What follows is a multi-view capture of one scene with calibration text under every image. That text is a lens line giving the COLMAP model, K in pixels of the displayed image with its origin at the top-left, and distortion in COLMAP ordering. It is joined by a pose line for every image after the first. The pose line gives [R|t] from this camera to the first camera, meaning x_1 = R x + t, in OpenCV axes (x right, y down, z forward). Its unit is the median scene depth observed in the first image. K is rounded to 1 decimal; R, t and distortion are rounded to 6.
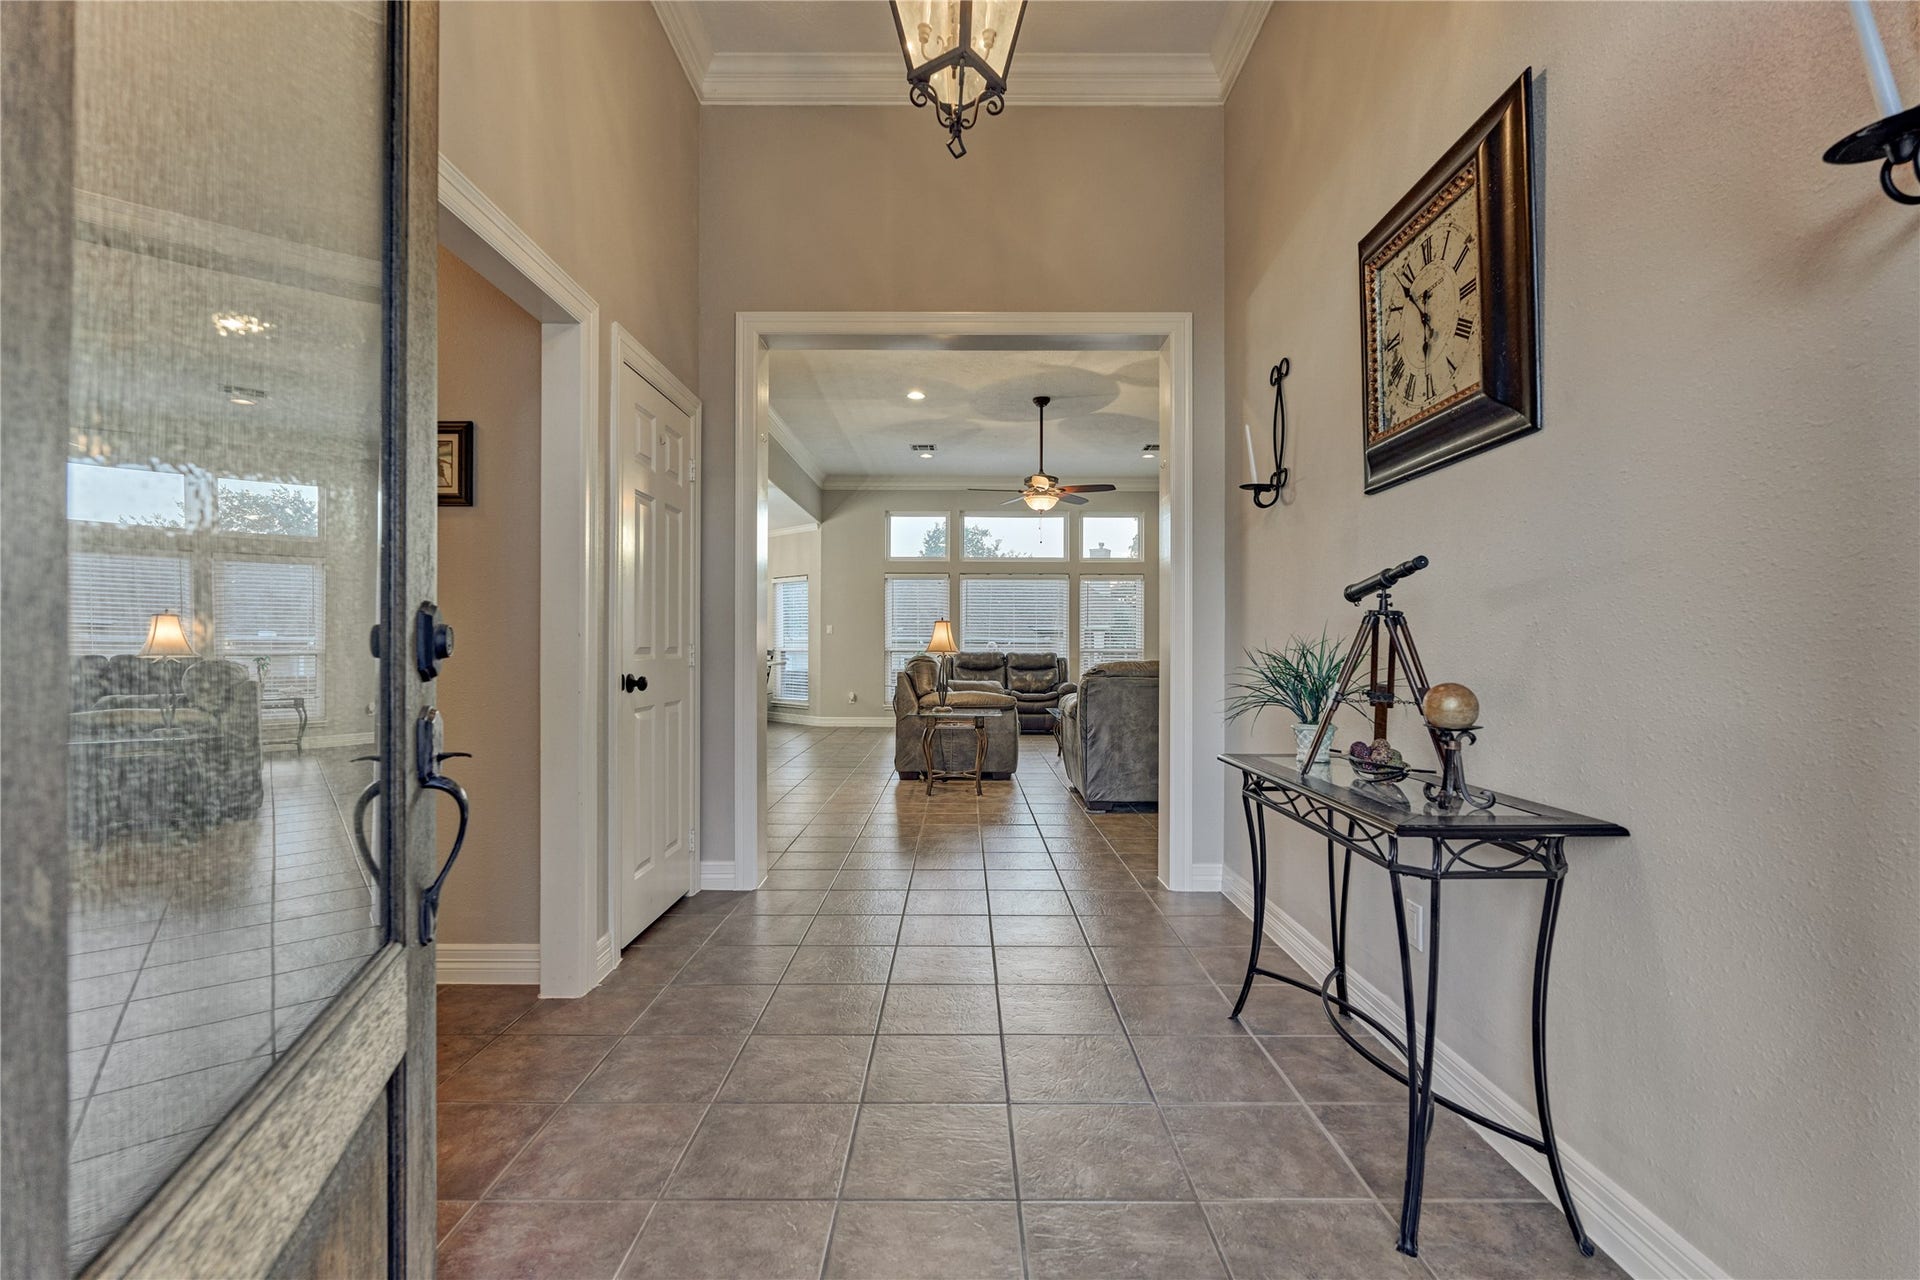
lens RADIAL K [[875.6, 0, 960.6], [0, 875.6, 641.8], [0, 0, 1]] dist [-0.005134, -0.000254]
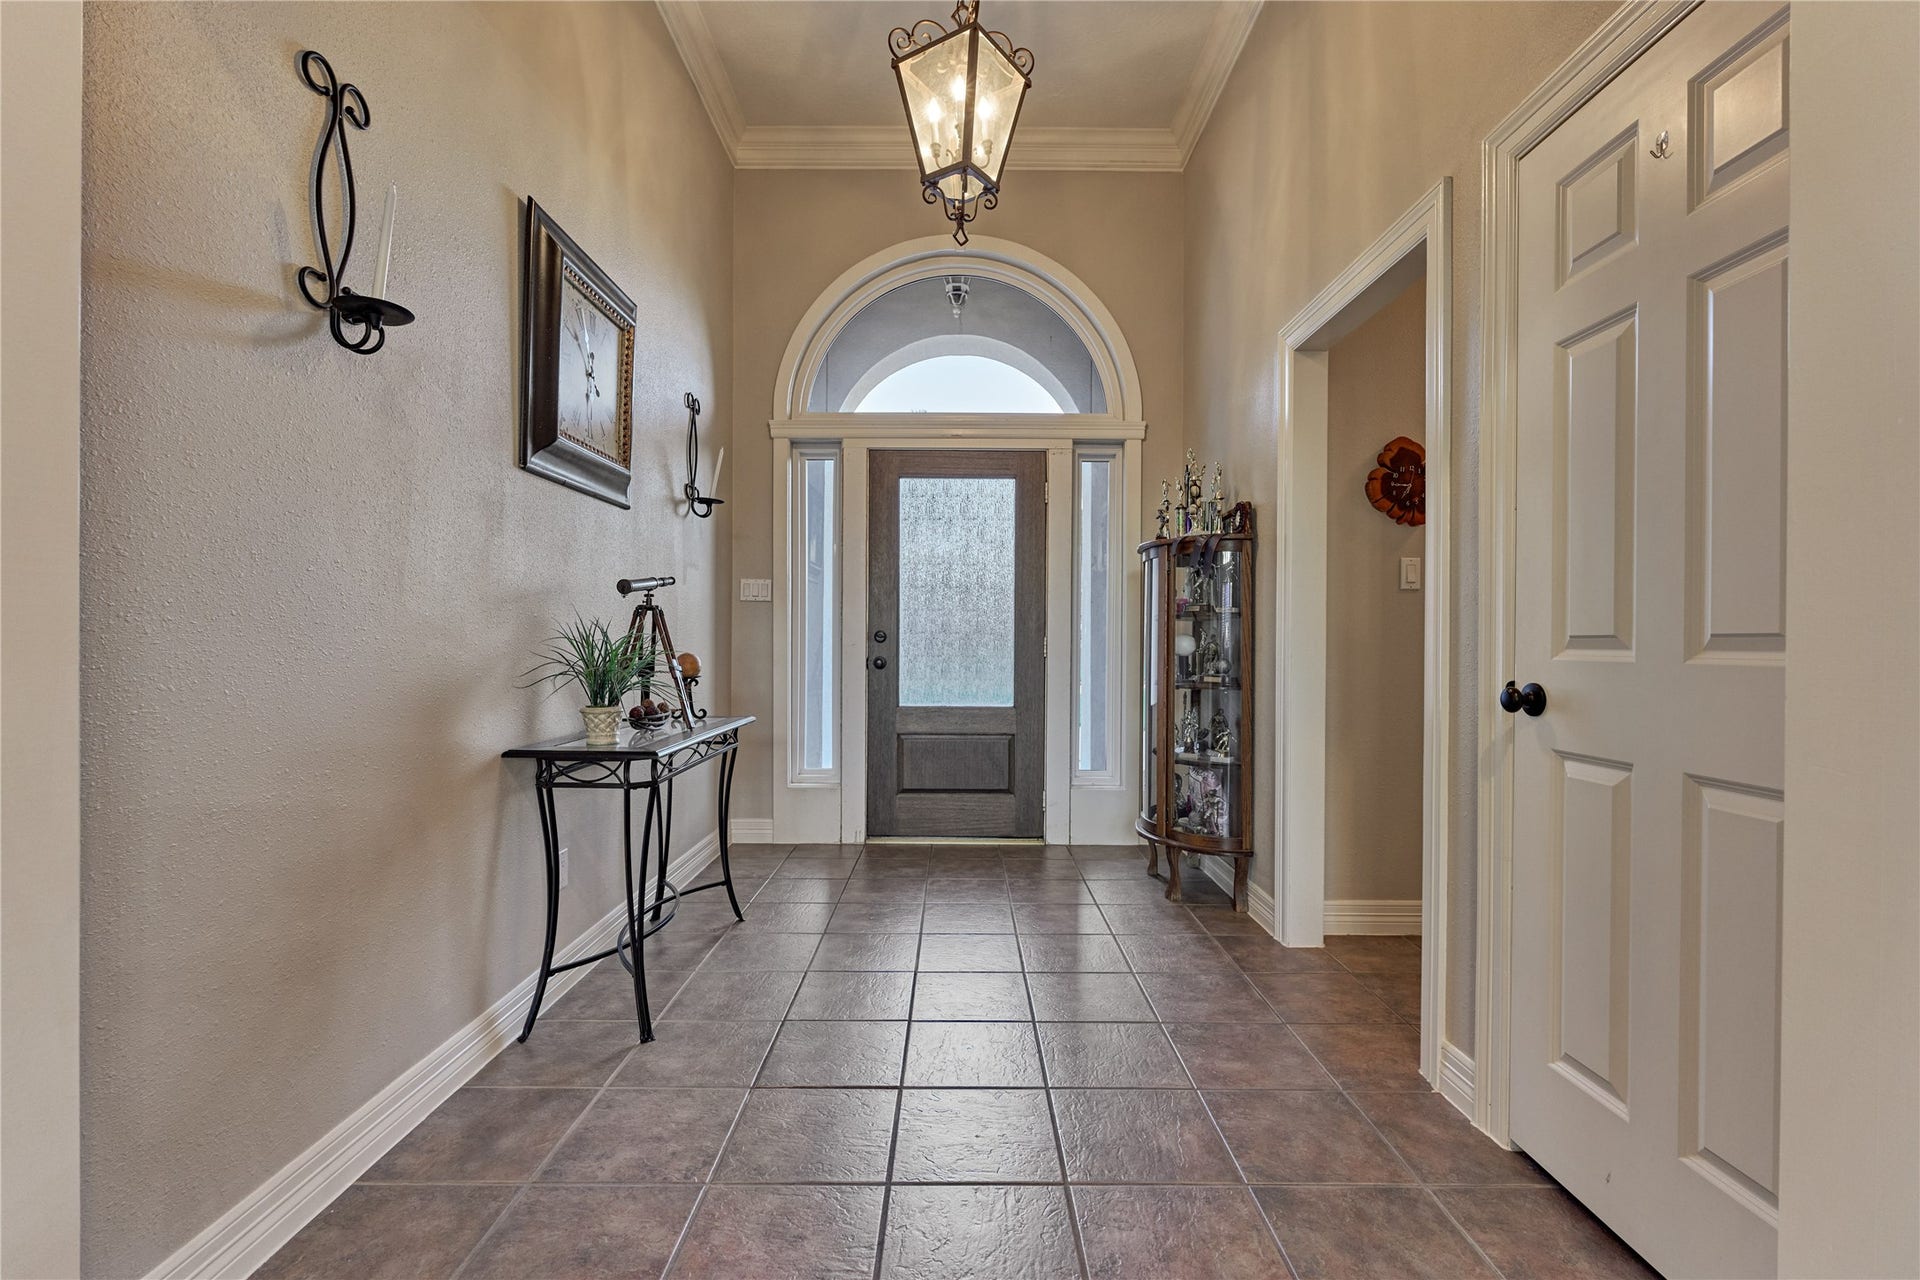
lens RADIAL K [[875.6, 0, 966.9], [0, 875.6, 641.0], [0, 0, 1]] dist [-0.005134, -0.000254]
pose [[-0.999912, -0.009380, -0.009423, -0.007113], [-0.009297, 0.999918, -0.008818, 0.025976], [0.009505, -0.008729, -0.999917, 2.221165]]
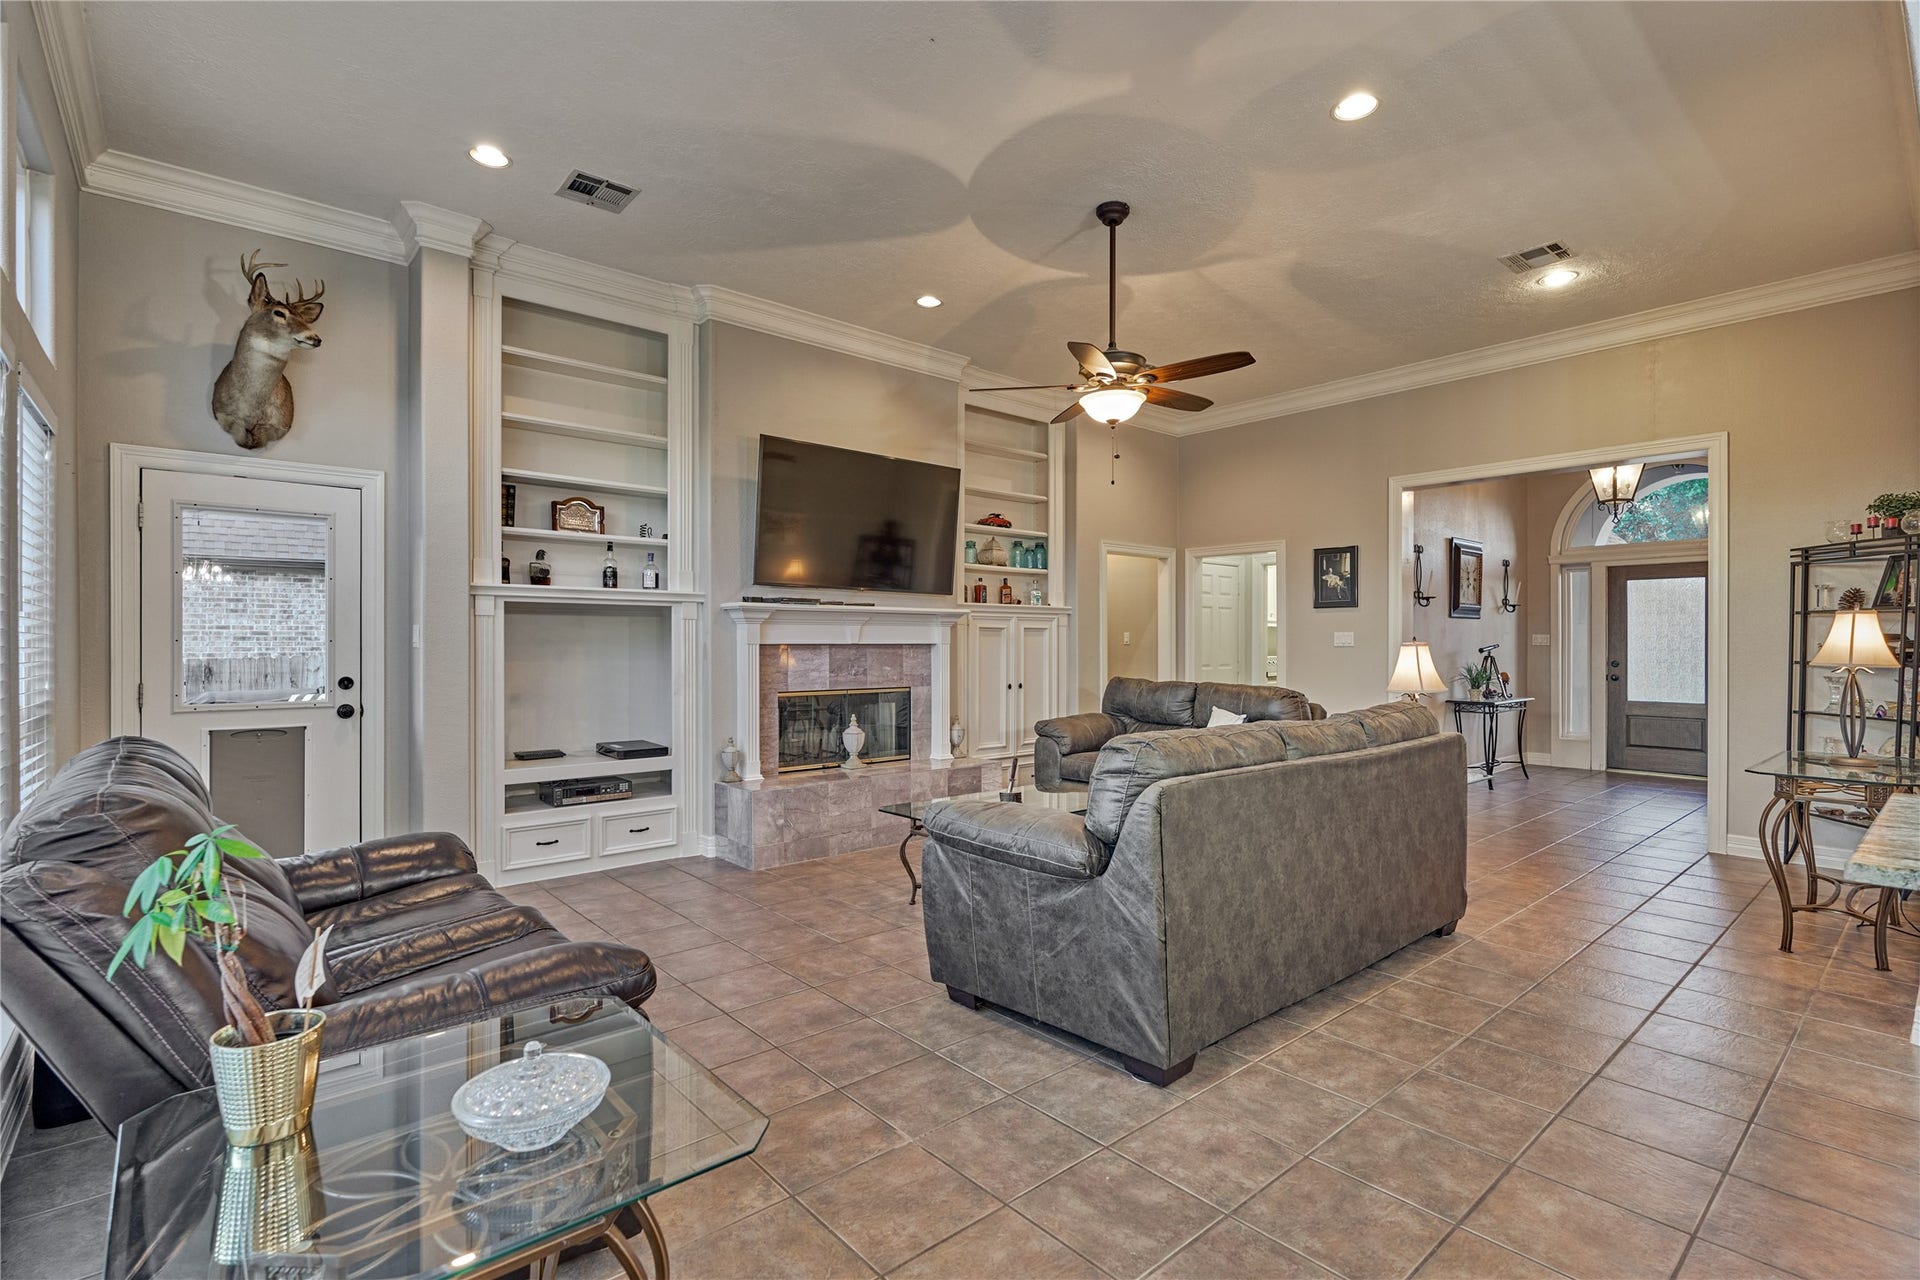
lens RADIAL K [[875.6, 0, 964.7], [0, 875.6, 641.8], [0, 0, 1]] dist [-0.005134, -0.000254]
pose [[-0.661249, -0.008653, 0.750116, -0.854502], [-0.013313, 0.999911, -0.000202, -0.061725], [-0.750048, -0.010120, -0.661306, 5.033951]]
